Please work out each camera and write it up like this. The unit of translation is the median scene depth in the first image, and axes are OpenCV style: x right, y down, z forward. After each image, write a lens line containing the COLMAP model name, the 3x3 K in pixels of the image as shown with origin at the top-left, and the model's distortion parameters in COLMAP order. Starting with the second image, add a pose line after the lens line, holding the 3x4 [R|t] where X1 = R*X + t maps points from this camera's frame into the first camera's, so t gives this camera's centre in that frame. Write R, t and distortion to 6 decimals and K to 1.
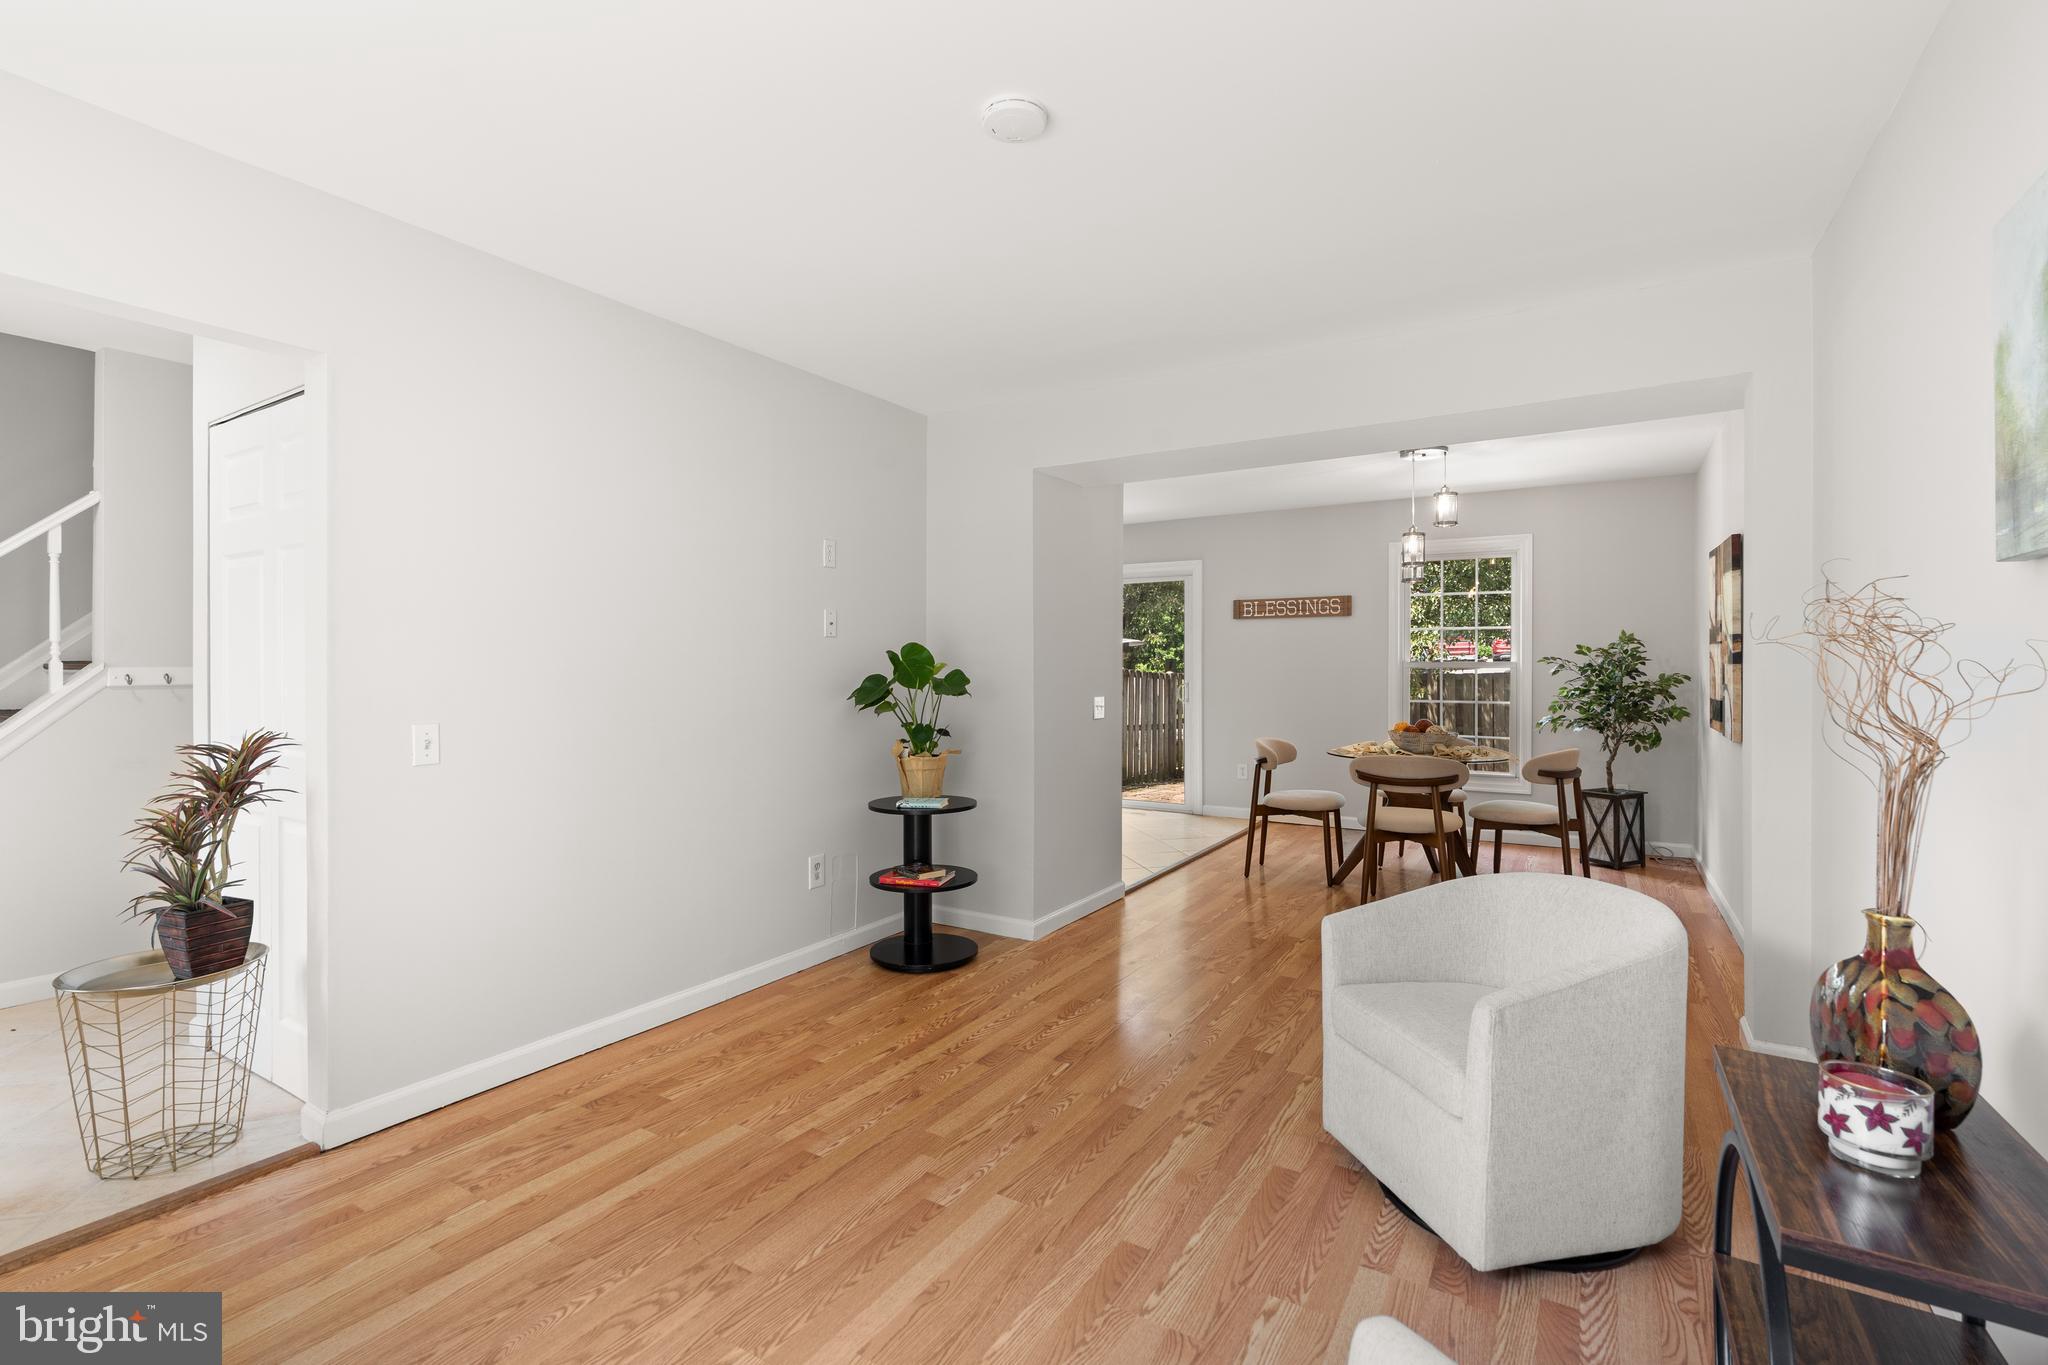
lens RADIAL K [[933.0, 0, 1032.0], [0, 933.0, 676.4], [0, 0, 1]] dist [-0.009615, 0.003464]
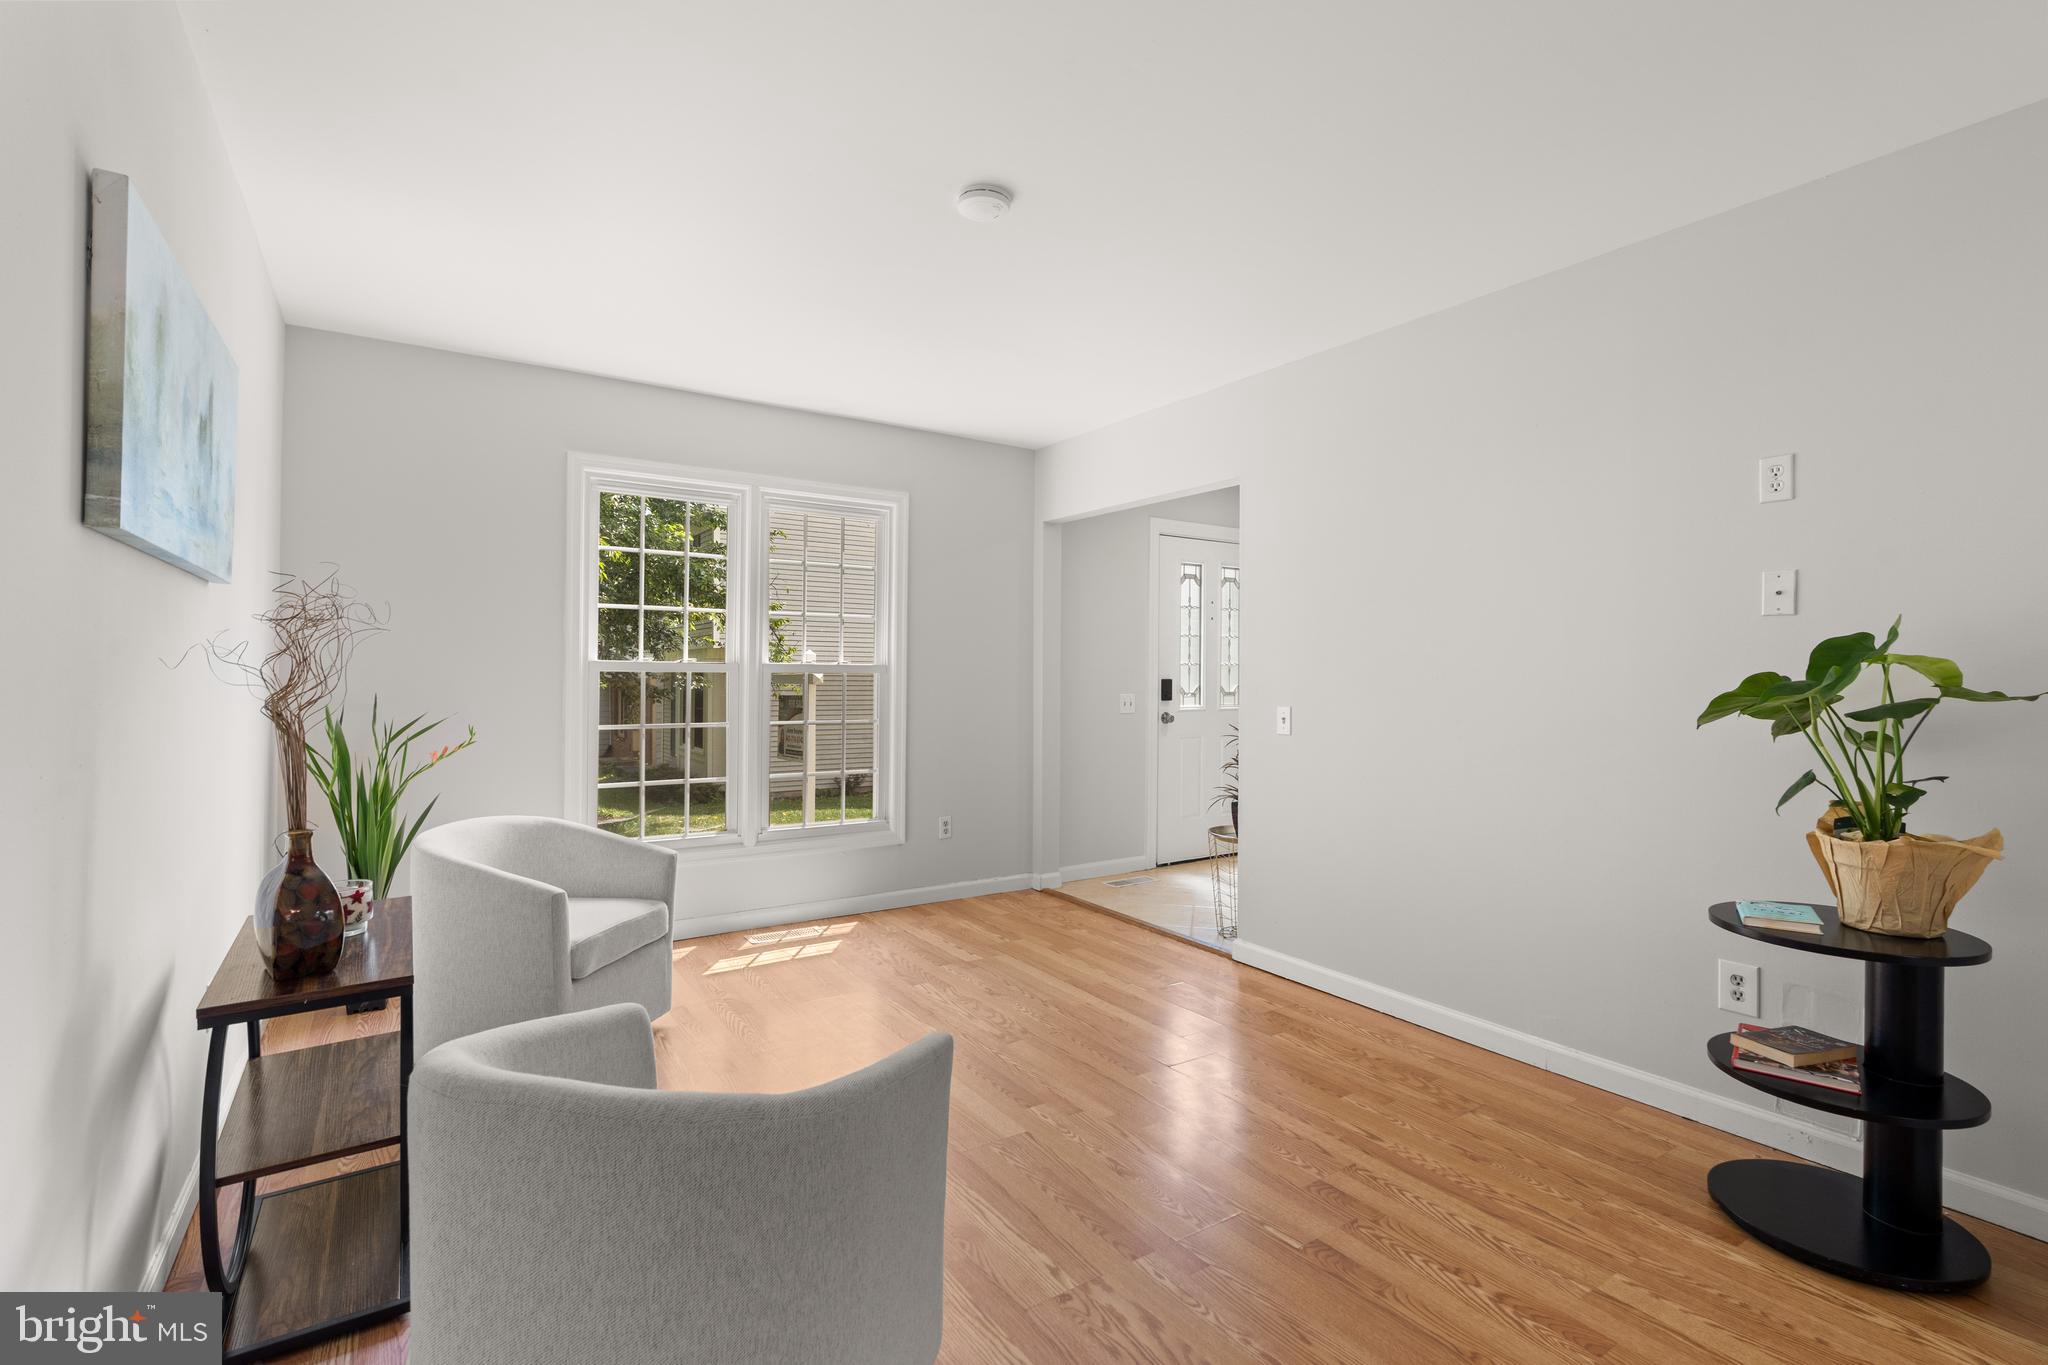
lens RADIAL K [[933.0, 0, 1018.1], [0, 933.0, 673.5], [0, 0, 1]] dist [-0.009615, 0.003464]
pose [[-0.429992, -0.004902, -0.902819, 0.833549], [-0.017665, 0.999839, 0.002985, 0.001862], [0.902660, 0.017232, -0.430009, 1.243464]]
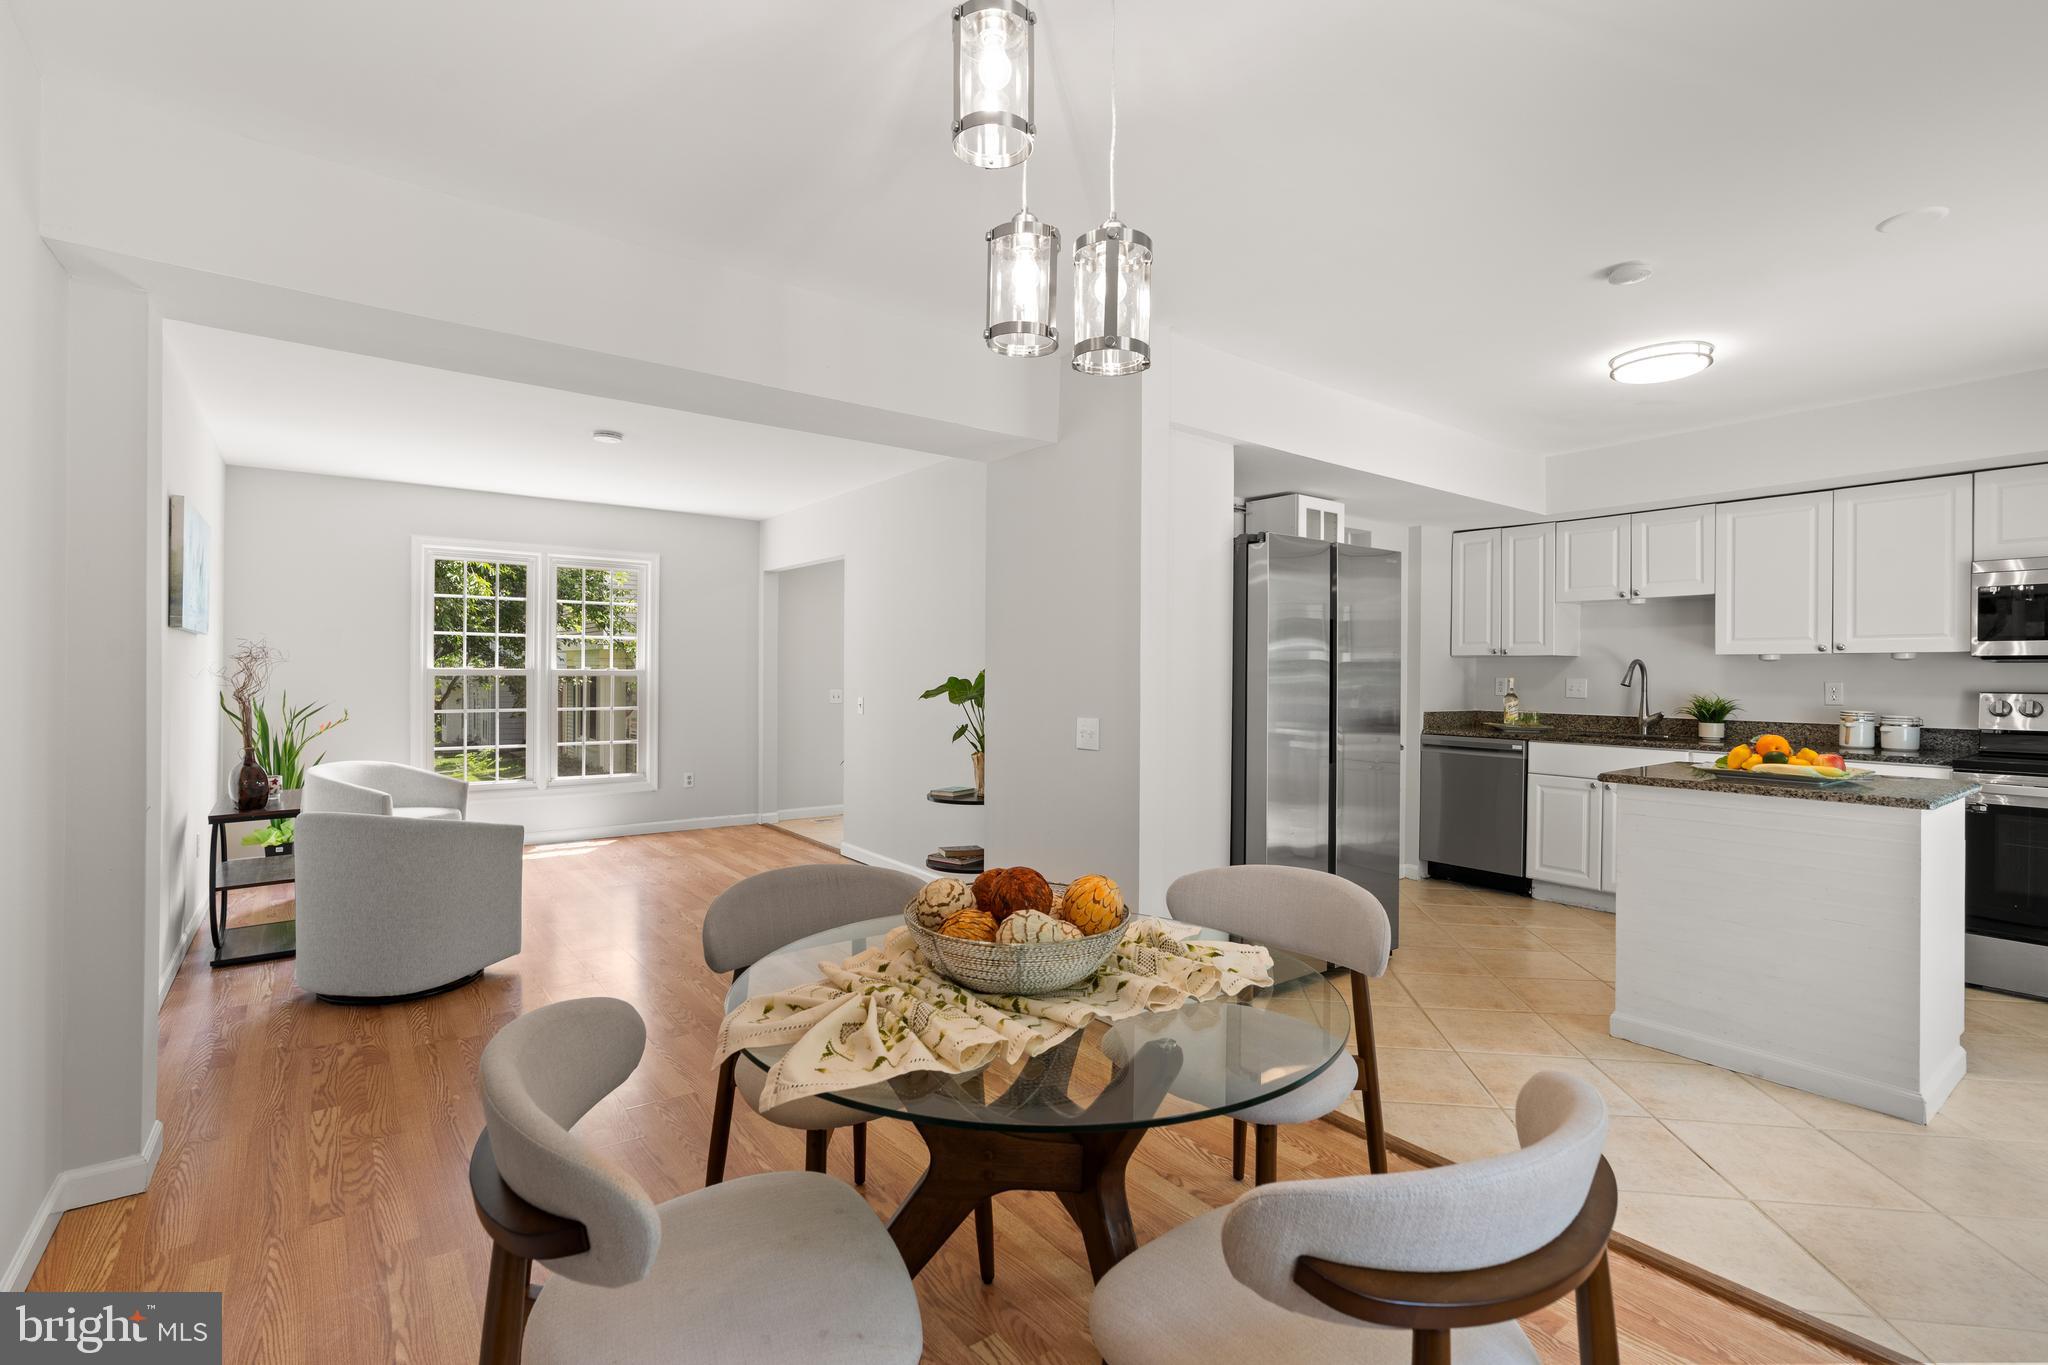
lens RADIAL K [[933.0, 0, 1016.6], [0, 933.0, 679.2], [0, 0, 1]] dist [-0.009615, 0.003464]
pose [[-0.375344, 0.003731, -0.926878, 1.401050], [-0.020439, 0.999715, 0.012302, -0.034224], [0.926660, 0.023562, -0.375161, 2.246693]]
